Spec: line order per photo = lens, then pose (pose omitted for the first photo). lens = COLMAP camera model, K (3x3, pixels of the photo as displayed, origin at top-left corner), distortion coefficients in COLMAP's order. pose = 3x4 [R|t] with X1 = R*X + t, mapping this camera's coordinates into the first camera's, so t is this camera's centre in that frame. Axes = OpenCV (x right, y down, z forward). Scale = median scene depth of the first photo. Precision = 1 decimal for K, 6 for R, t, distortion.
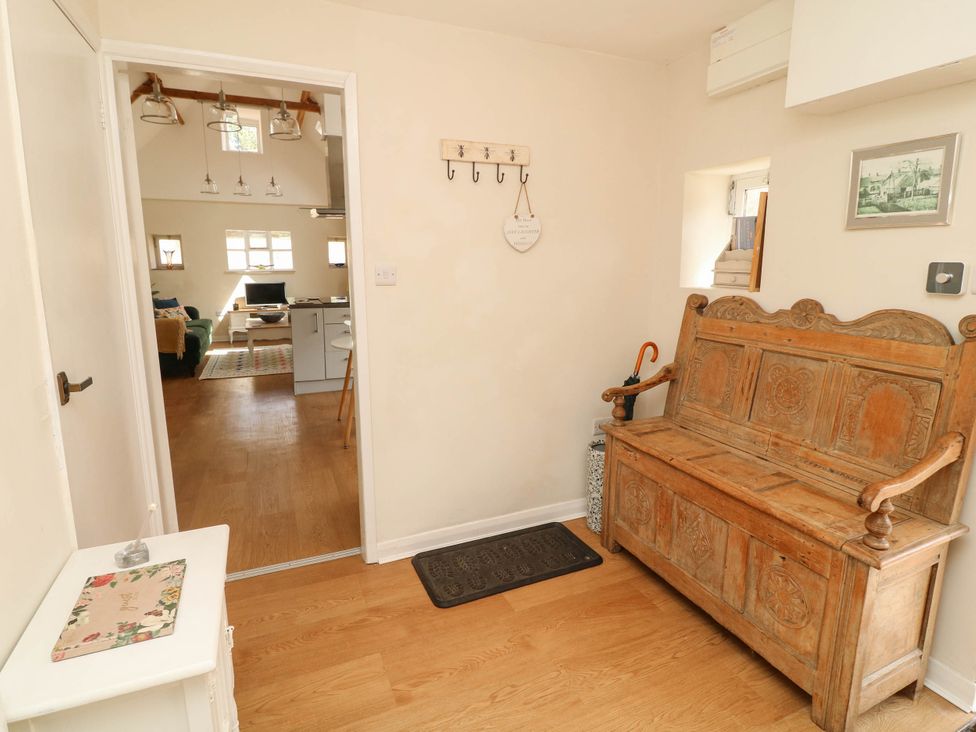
lens RADIAL K [[517.1, 0, 480.6], [0, 517.1, 356.1], [0, 0, 1]] dist [-0.000061, -0.010747]
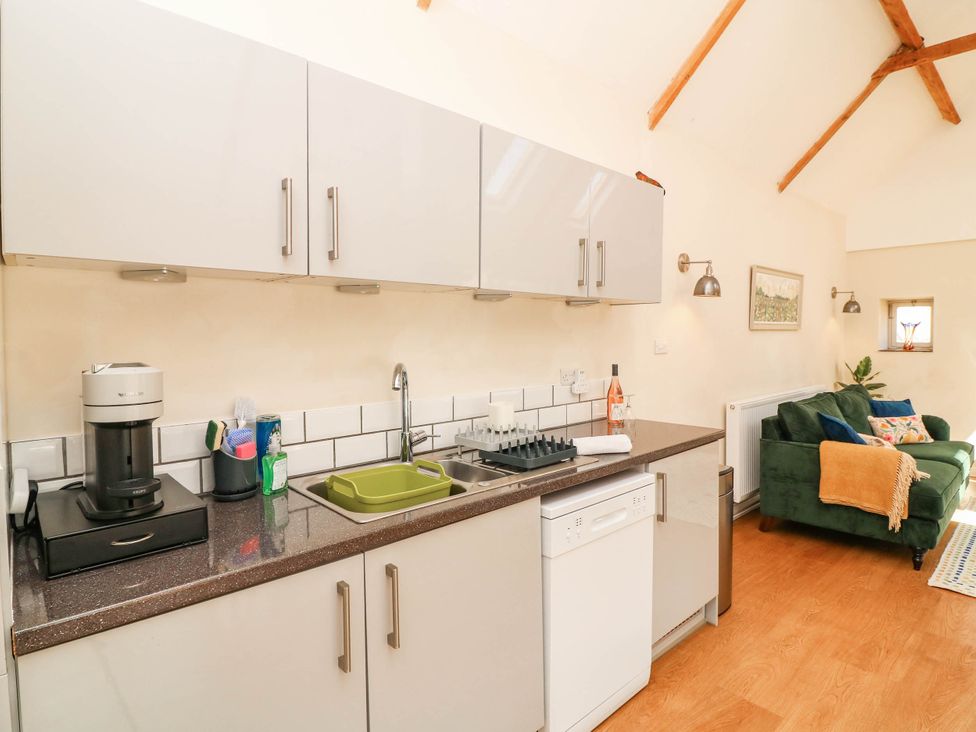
lens RADIAL K [[521.1, 0, 486.8], [0, 521.1, 356.5], [0, 0, 1]] dist [-0.013843, -0.007667]
pose [[0.326362, 0.030902, -0.944739, -0.162127], [-0.163352, 0.986272, -0.024170, -0.058617], [0.931023, 0.162213, 0.326930, 0.293330]]
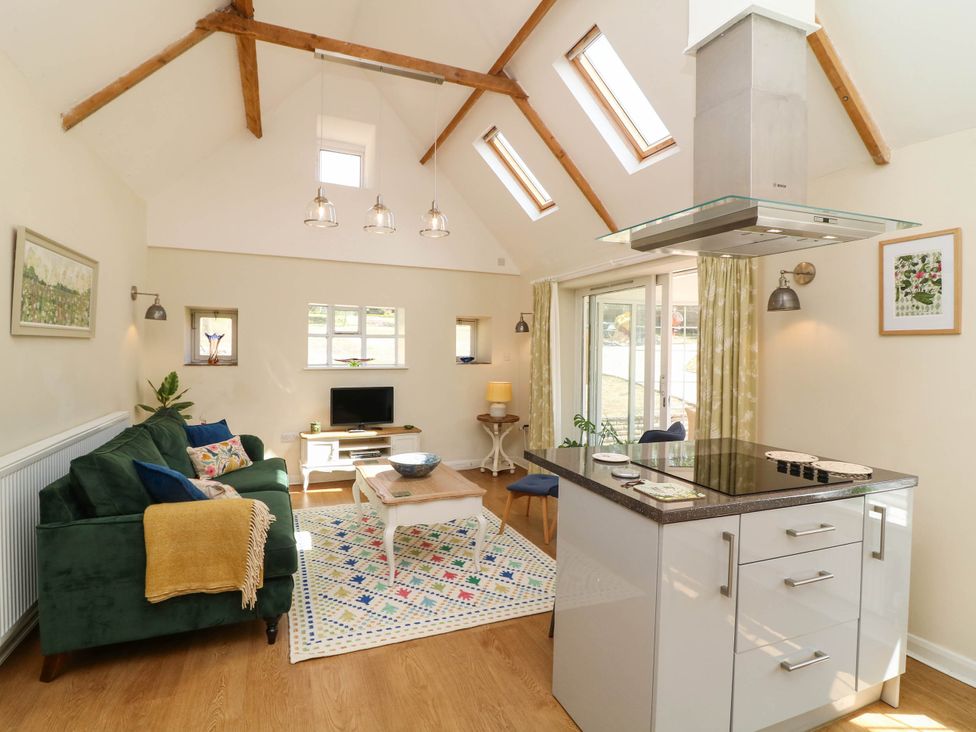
lens RADIAL K [[517.1, 0, 475.1], [0, 517.1, 354.2], [0, 0, 1]] dist [-0.000061, -0.010747]
pose [[0.999585, 0.010937, -0.026653, -0.275933], [-0.015386, 0.984817, -0.172911, -0.079468], [0.024357, 0.173250, 0.984577, 0.404265]]
